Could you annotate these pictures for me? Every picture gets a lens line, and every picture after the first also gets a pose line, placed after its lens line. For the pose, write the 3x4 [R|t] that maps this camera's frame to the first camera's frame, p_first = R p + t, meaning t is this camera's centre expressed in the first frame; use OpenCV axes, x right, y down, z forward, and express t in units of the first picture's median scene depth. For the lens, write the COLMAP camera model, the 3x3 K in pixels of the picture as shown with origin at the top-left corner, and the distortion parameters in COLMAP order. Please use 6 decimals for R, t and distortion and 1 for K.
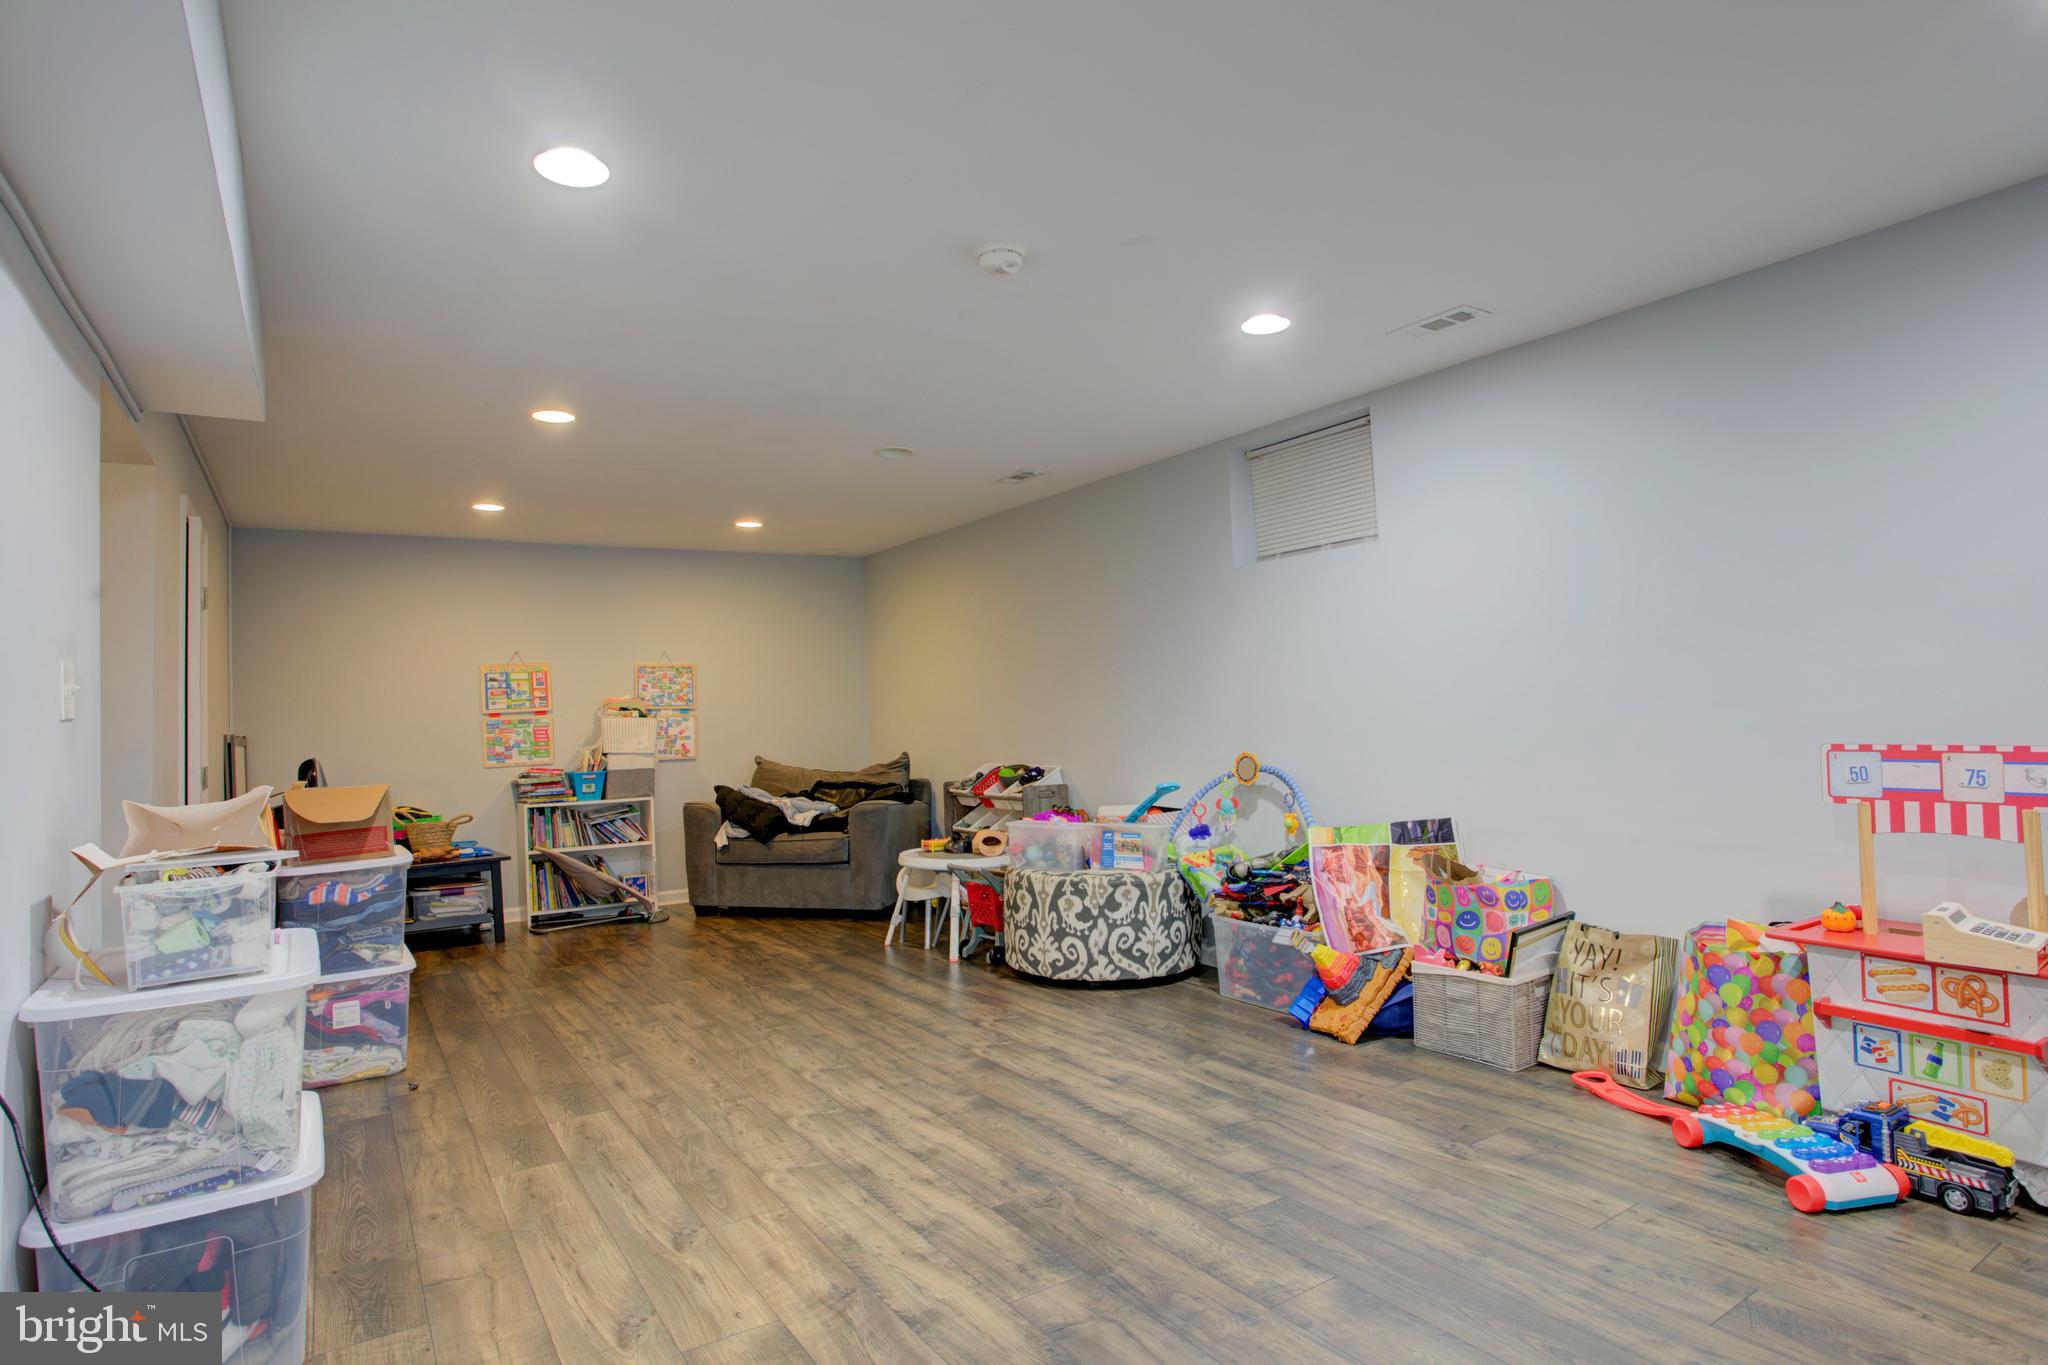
lens RADIAL K [[1063.9, 0, 971.8], [0, 1063.9, 668.1], [0, 0, 1]] dist [-0.080094, 0.038770]
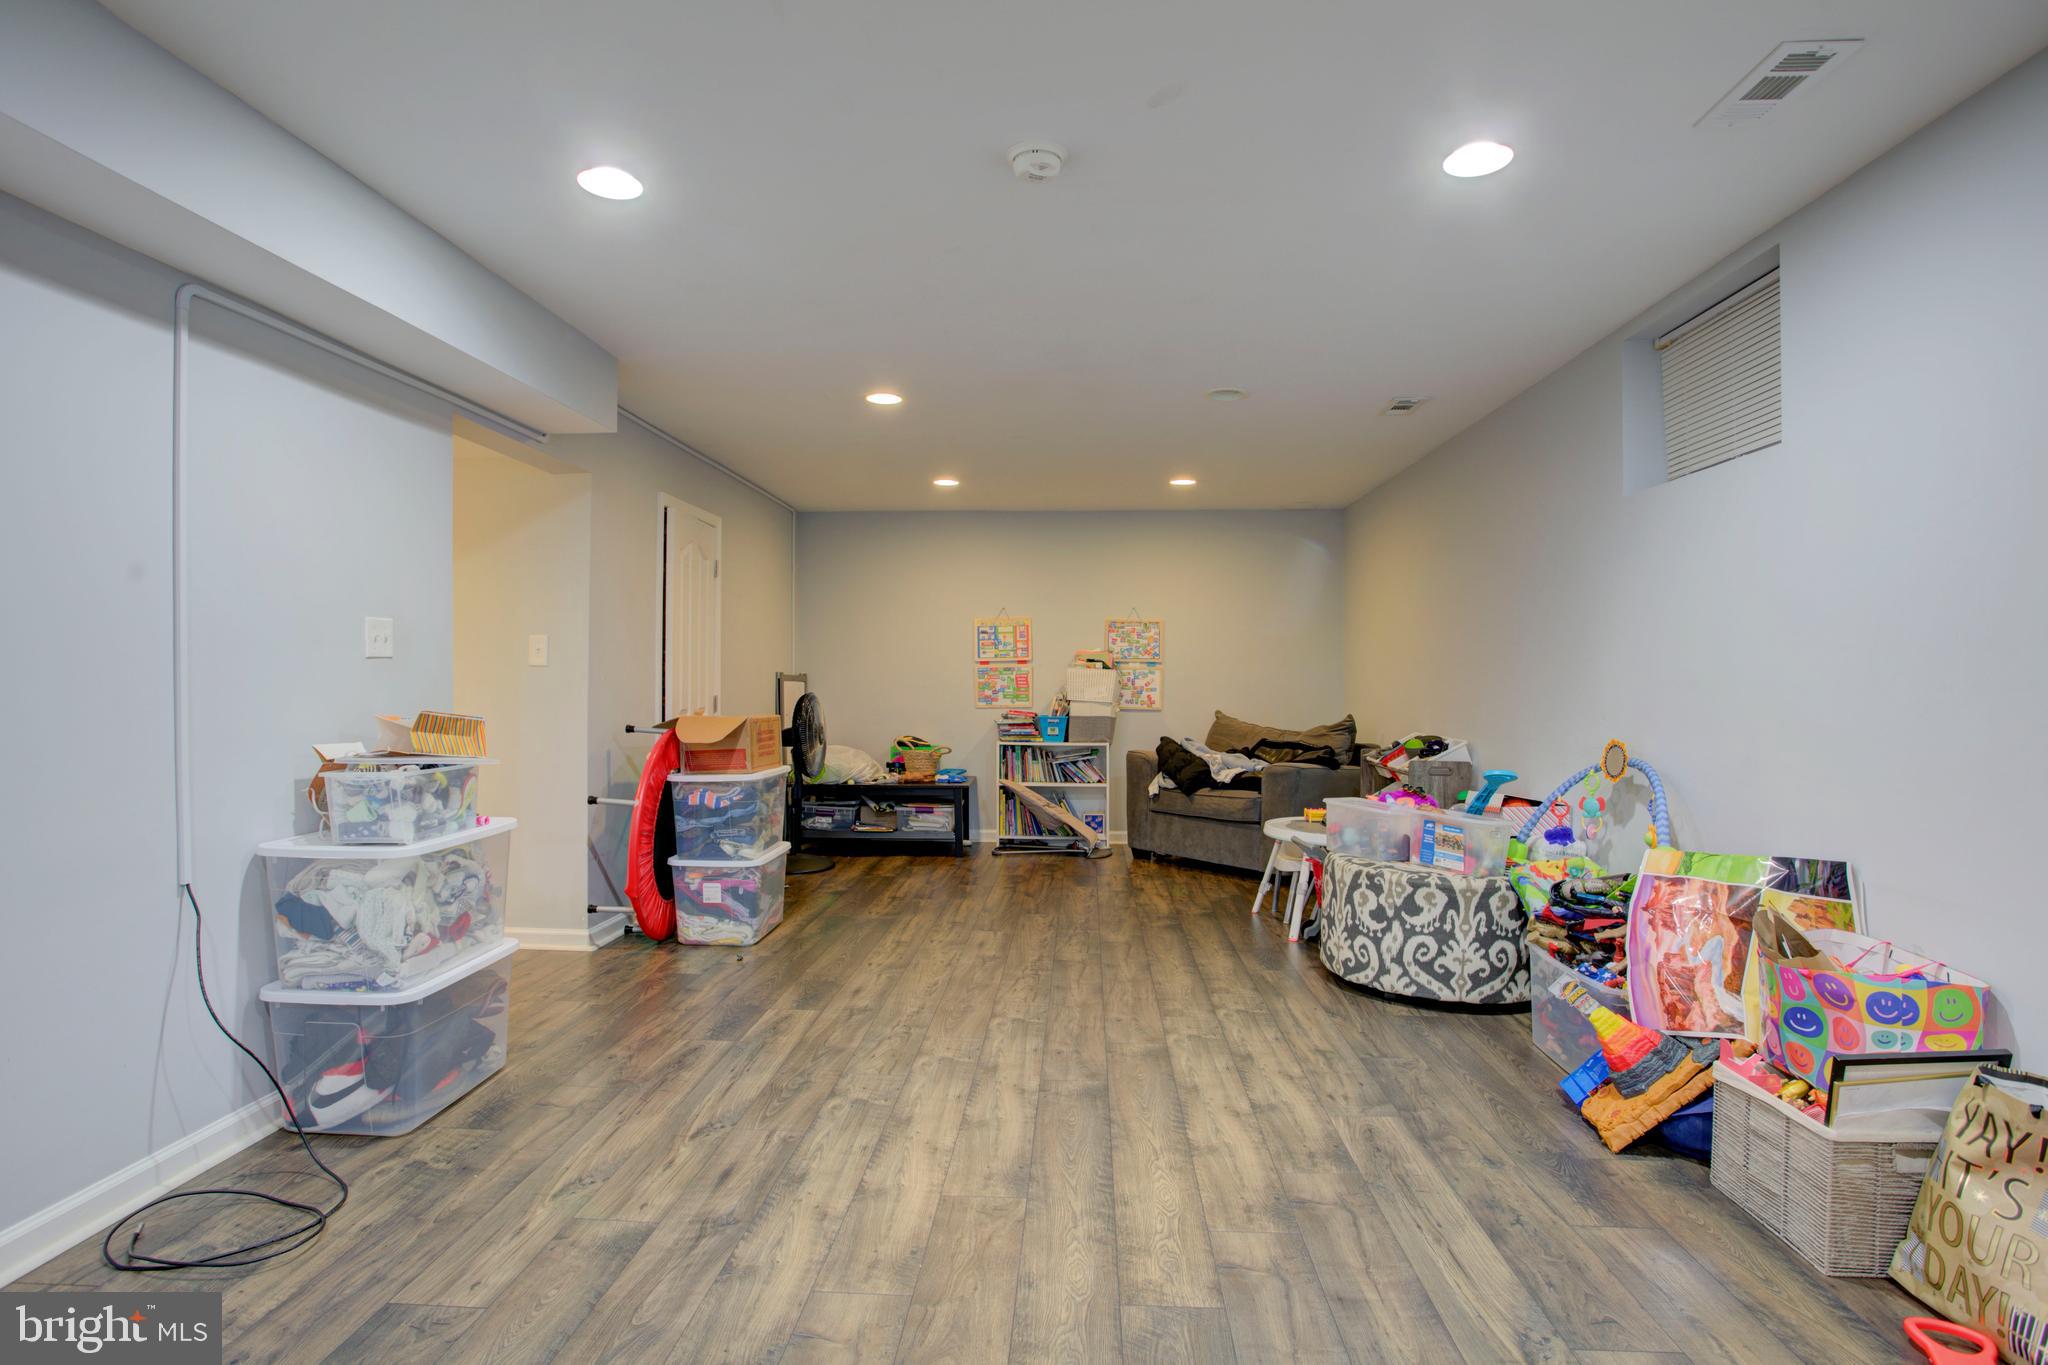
lens RADIAL K [[992.9, 0, 1024.0], [0, 992.9, 682.5], [0, 0, 1]] dist [-0.068466, 0.026544]
pose [[0.820409, 0.040502, -0.570341, 0.318698], [-0.006853, 0.998113, 0.061022, -0.001489], [0.571736, -0.046155, 0.819138, 0.190851]]
